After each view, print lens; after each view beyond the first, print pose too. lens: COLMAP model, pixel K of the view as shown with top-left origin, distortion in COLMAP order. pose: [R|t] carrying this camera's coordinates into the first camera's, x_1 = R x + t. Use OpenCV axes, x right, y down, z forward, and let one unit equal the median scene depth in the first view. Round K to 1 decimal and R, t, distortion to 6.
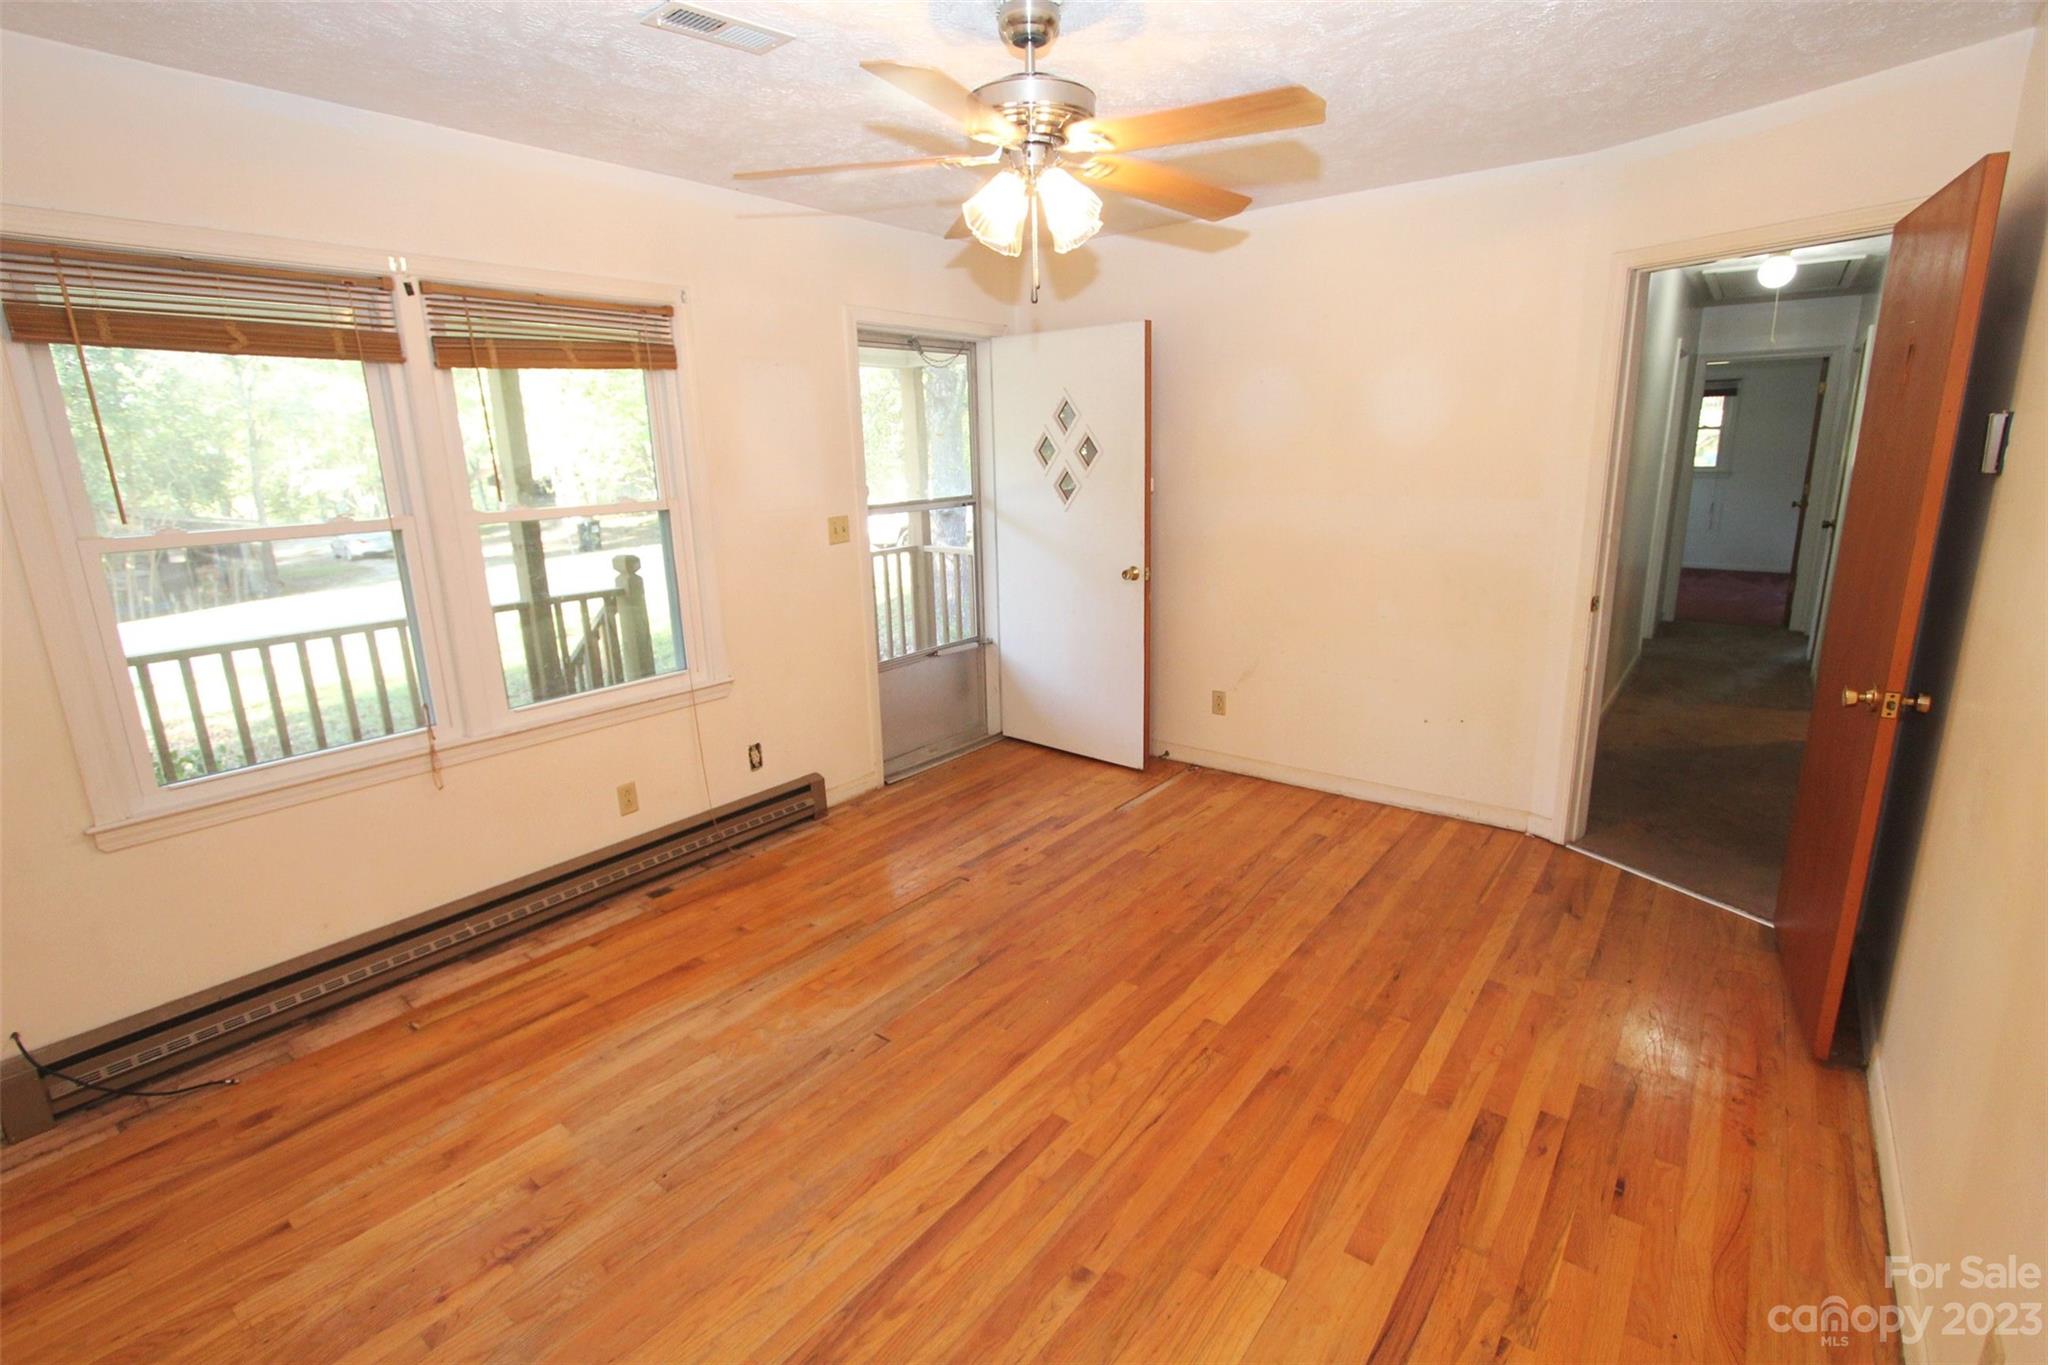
lens RADIAL K [[968.6, 0, 1024.9], [0, 968.6, 685.3], [0, 0, 1]] dist [-0.003492, -0.000670]
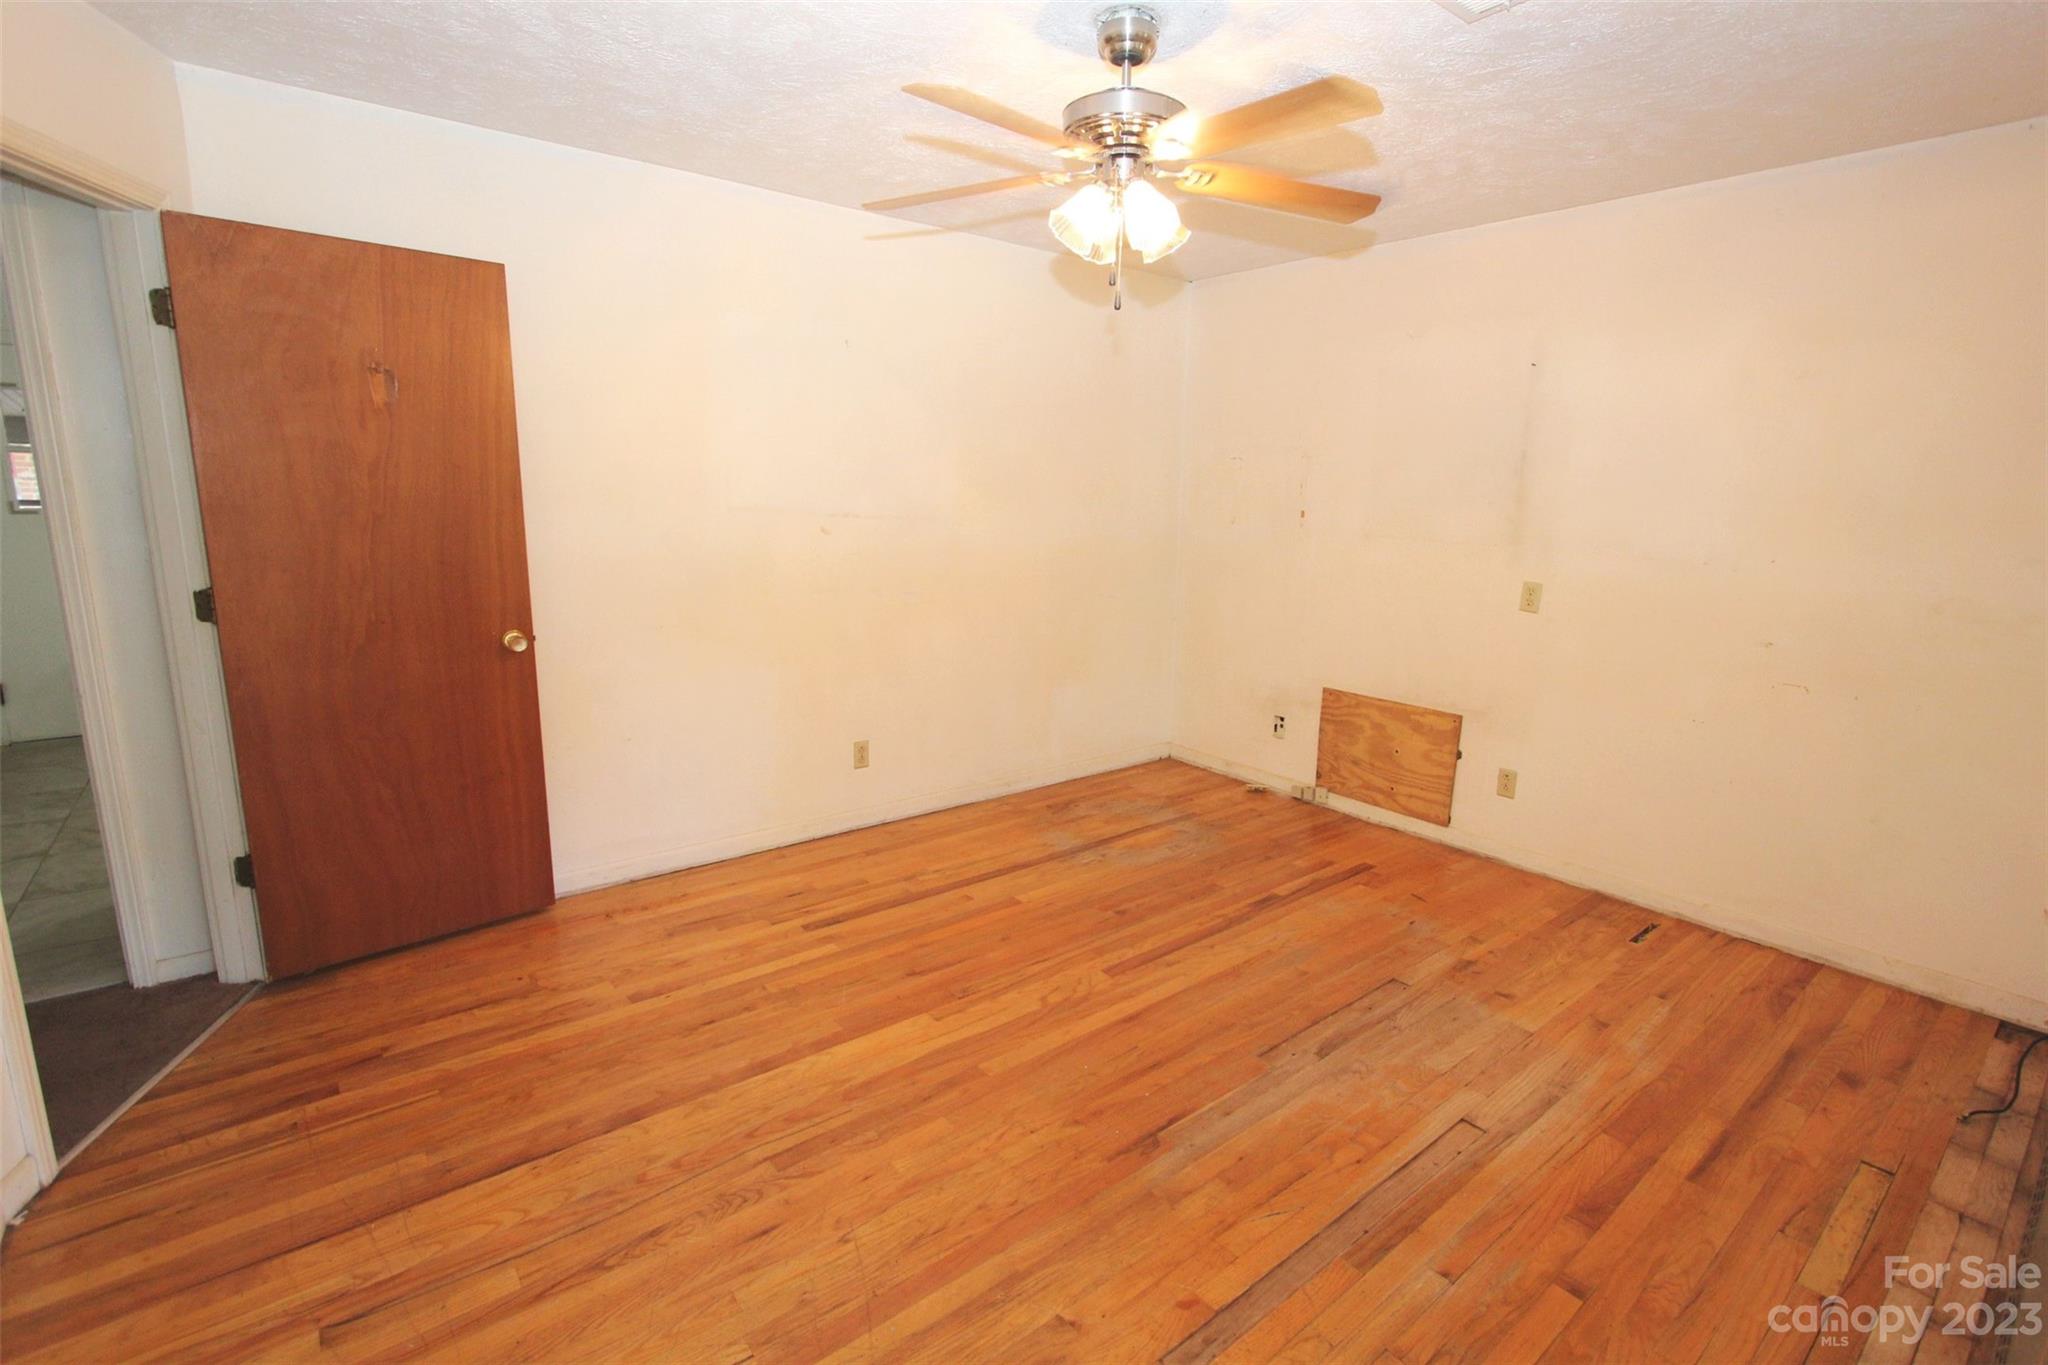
lens RADIAL K [[968.6, 0, 1024.6], [0, 968.6, 683.5], [0, 0, 1]] dist [-0.003492, -0.000670]
pose [[-0.972260, -0.045595, 0.229414, -0.122152], [0.056234, 0.906484, 0.418479, -0.408554], [-0.227041, 0.419772, -0.878774, 1.805901]]
